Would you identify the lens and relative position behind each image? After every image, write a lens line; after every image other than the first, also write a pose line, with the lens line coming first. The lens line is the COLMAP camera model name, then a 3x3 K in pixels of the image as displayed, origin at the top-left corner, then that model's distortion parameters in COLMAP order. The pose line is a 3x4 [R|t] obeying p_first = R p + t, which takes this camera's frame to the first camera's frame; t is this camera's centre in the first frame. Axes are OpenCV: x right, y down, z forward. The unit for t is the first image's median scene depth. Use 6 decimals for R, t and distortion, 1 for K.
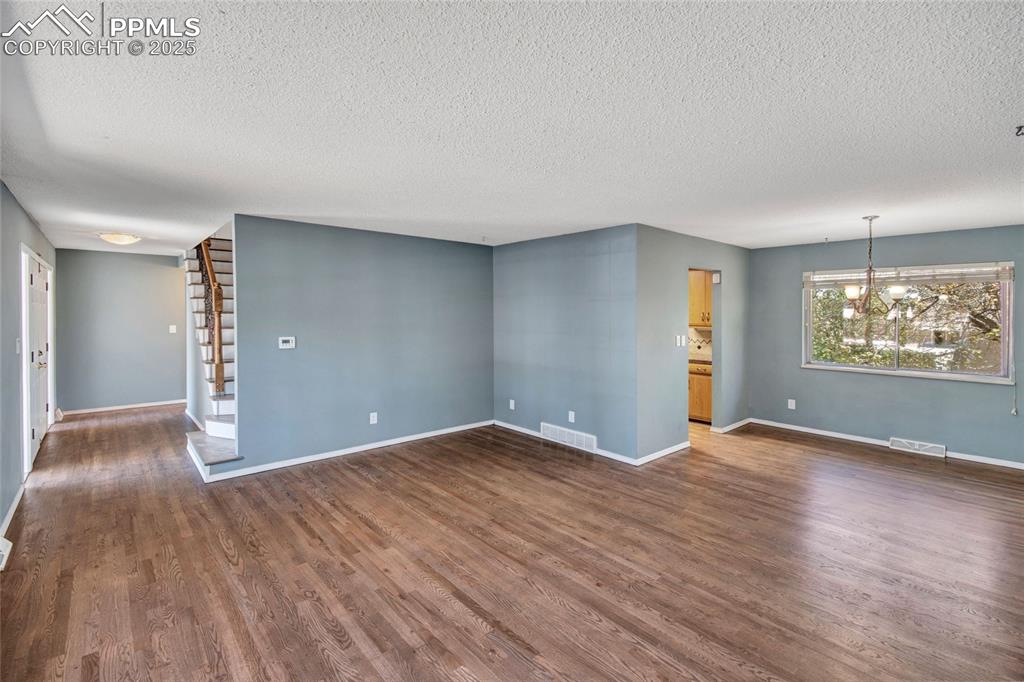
lens RADIAL K [[461.1, 0, 523.7], [0, 461.1, 321.8], [0, 0, 1]] dist [0.001697, 0.000260]
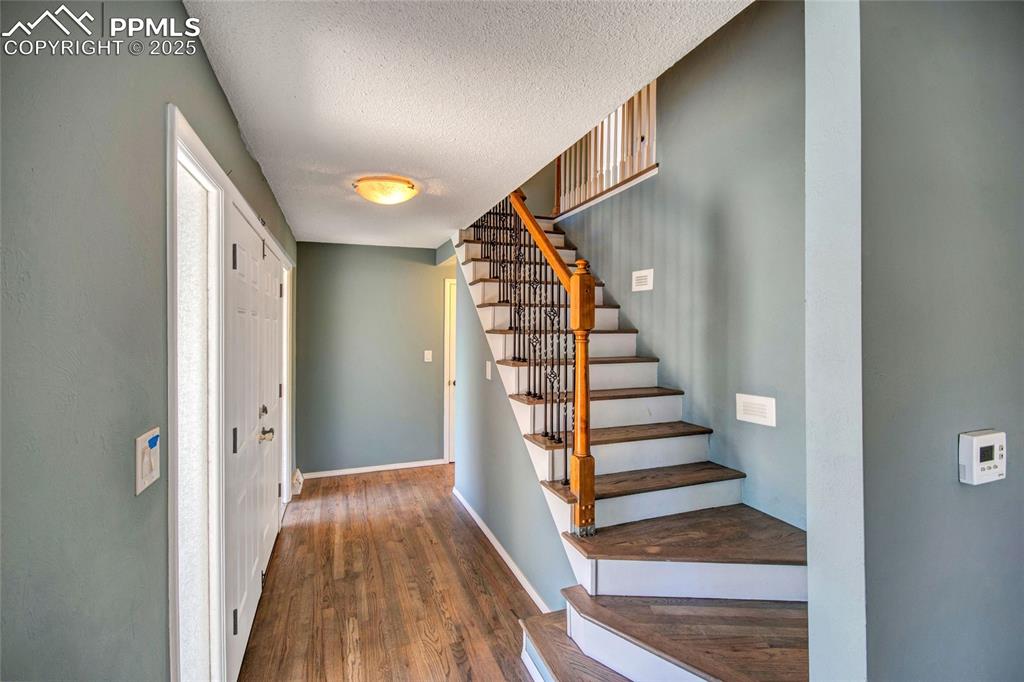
lens RADIAL K [[461.1, 0, 512.2], [0, 461.1, 334.5], [0, 0, 1]] dist [0.001697, 0.000260]
pose [[0.930840, -0.000525, -0.365425, -0.568914], [-0.003487, 0.999941, -0.010317, -0.013867], [0.365409, 0.010878, 0.930783, 0.589912]]
